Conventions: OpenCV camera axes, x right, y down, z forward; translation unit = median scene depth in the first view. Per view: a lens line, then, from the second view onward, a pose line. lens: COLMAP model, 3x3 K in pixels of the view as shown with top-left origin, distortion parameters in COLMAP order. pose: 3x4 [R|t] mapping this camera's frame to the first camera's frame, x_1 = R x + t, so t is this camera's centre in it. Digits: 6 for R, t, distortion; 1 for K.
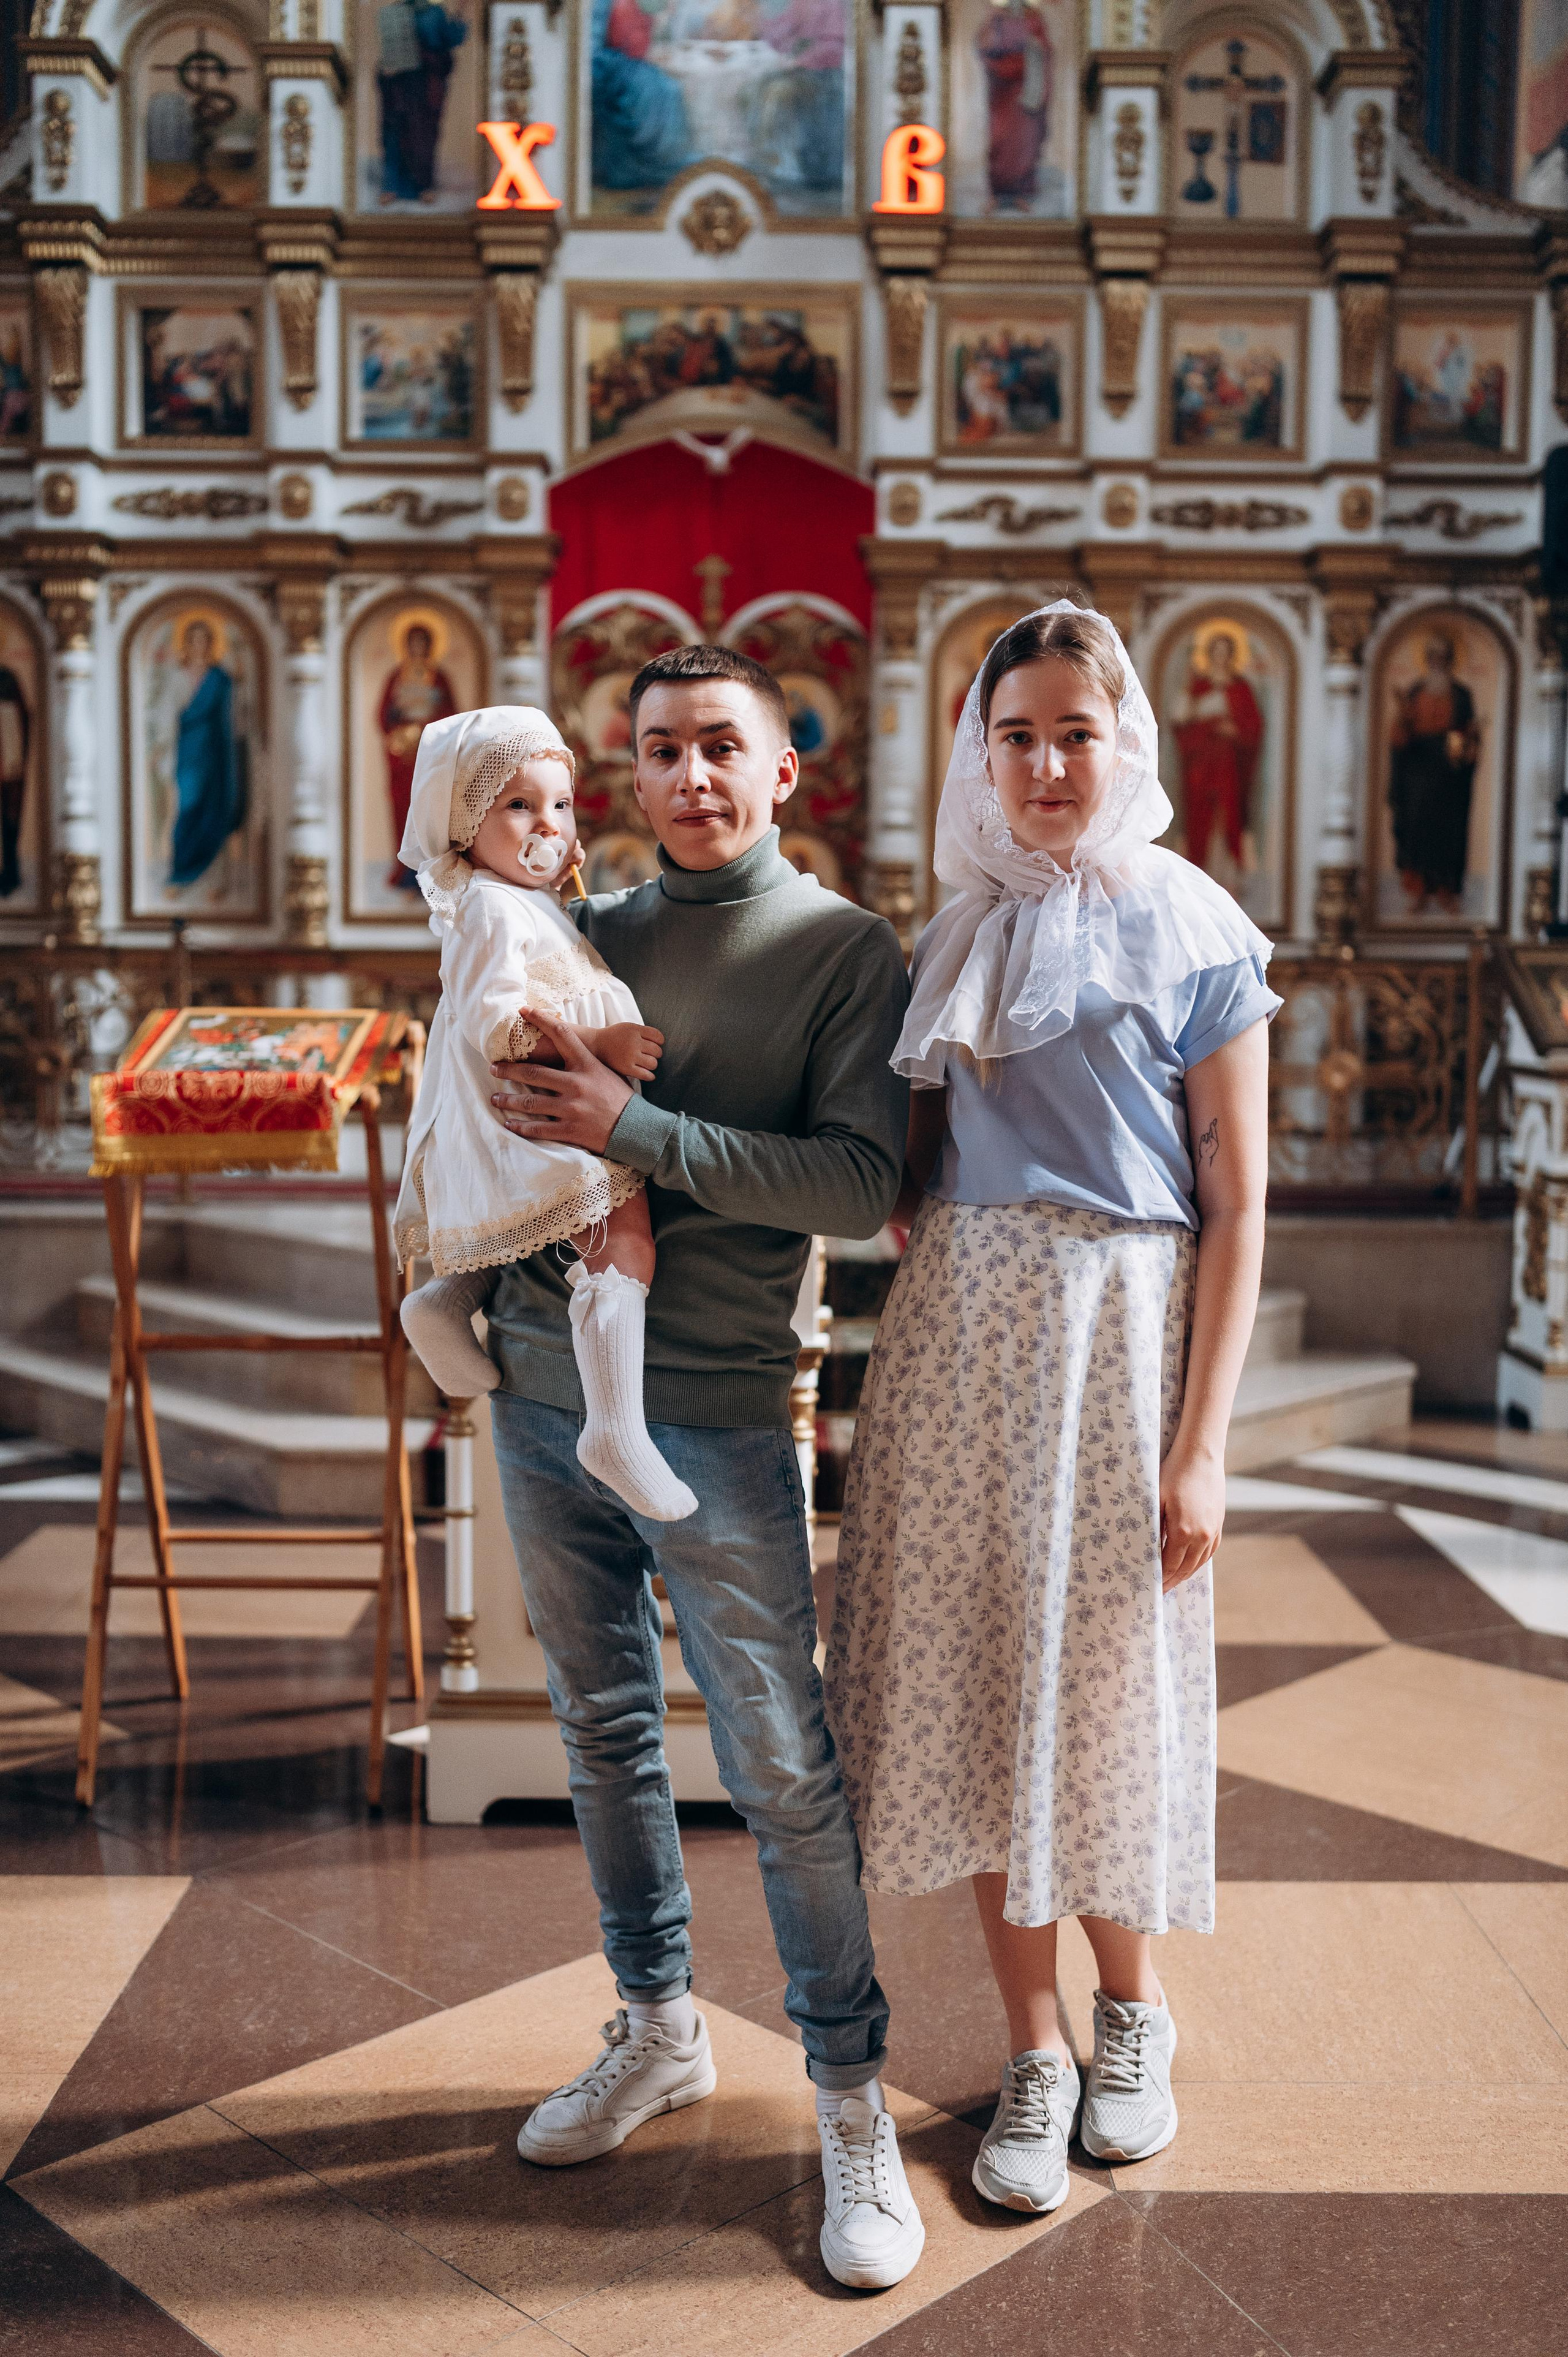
lens RADIAL K [[2492.7, 0, 796.9], [0, 2492.7, 1188.3], [0, 0, 1]] dist [-0.007732, 0.000000]
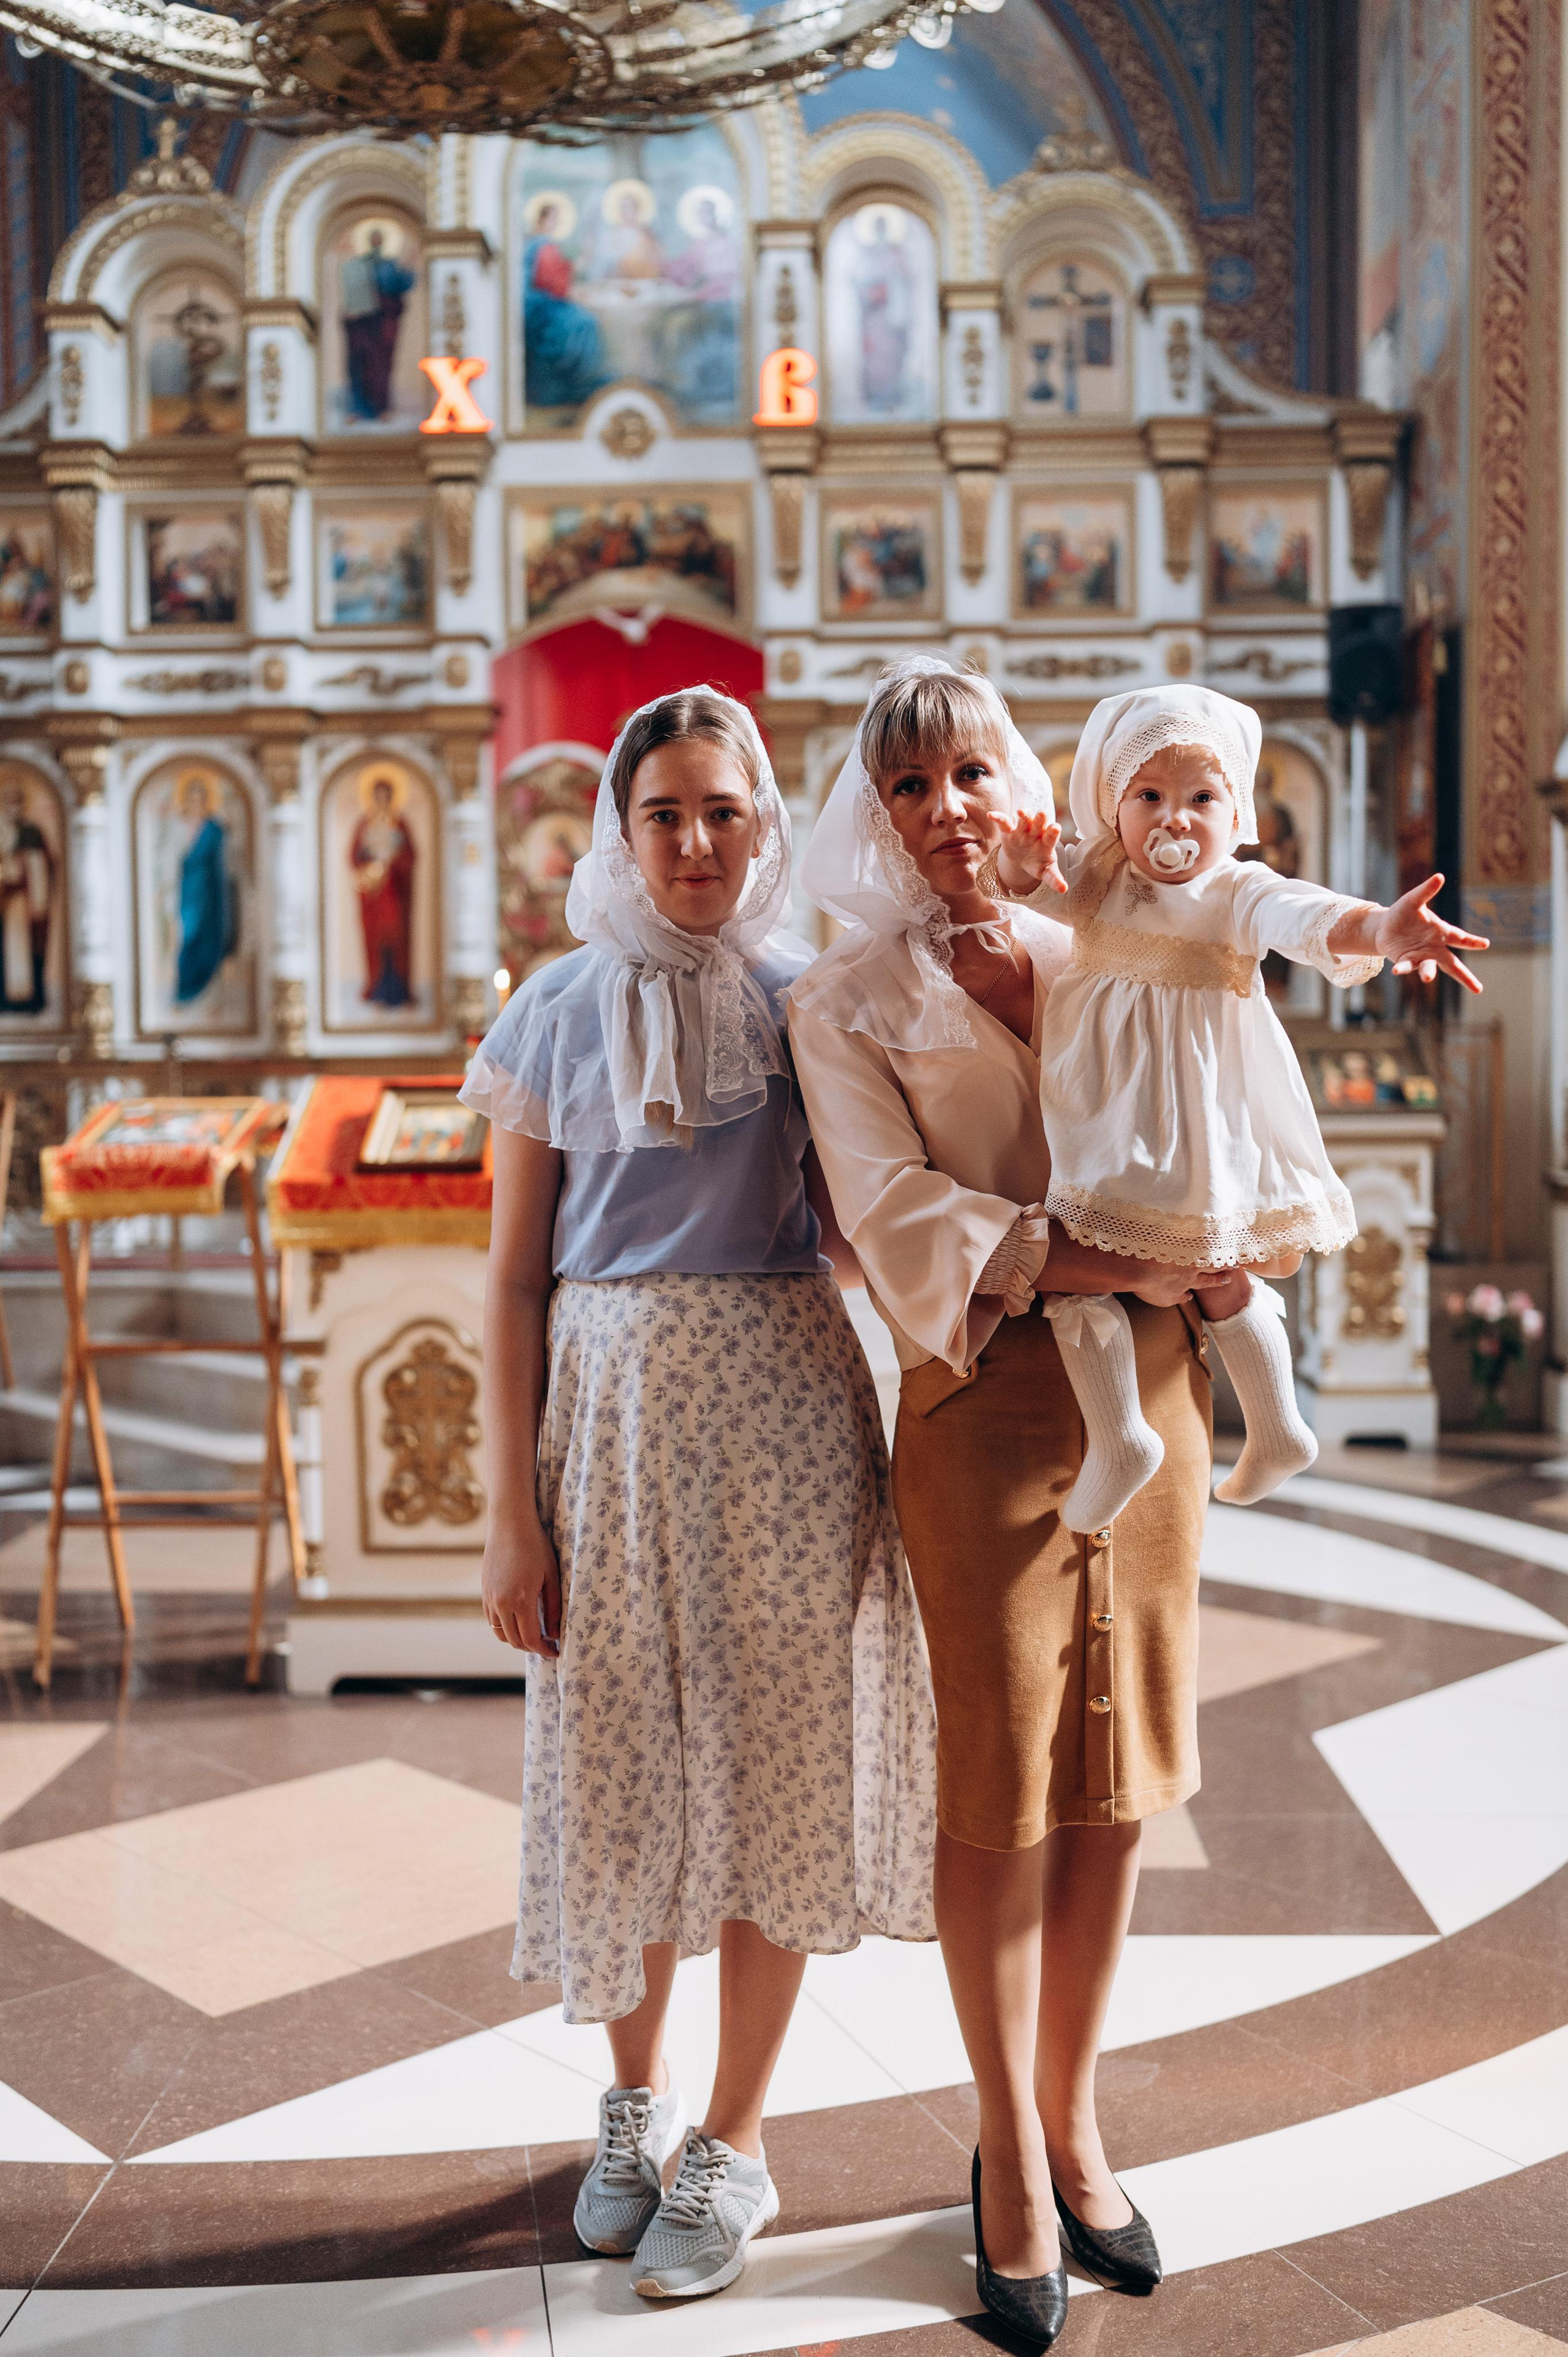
lens RADIAL K [[2492.7, 0, 772.5], [0, 2492.7, 1166.9], [0, 0, 1]] dist [-0.007732, 0.000000]
pose [[0.999016, -0.019612, -0.039777, 0.075616], [0.017663, 0.998653, -0.048779, 0.016652], [0.040681, 0.048029, 0.998017, -0.154053]]
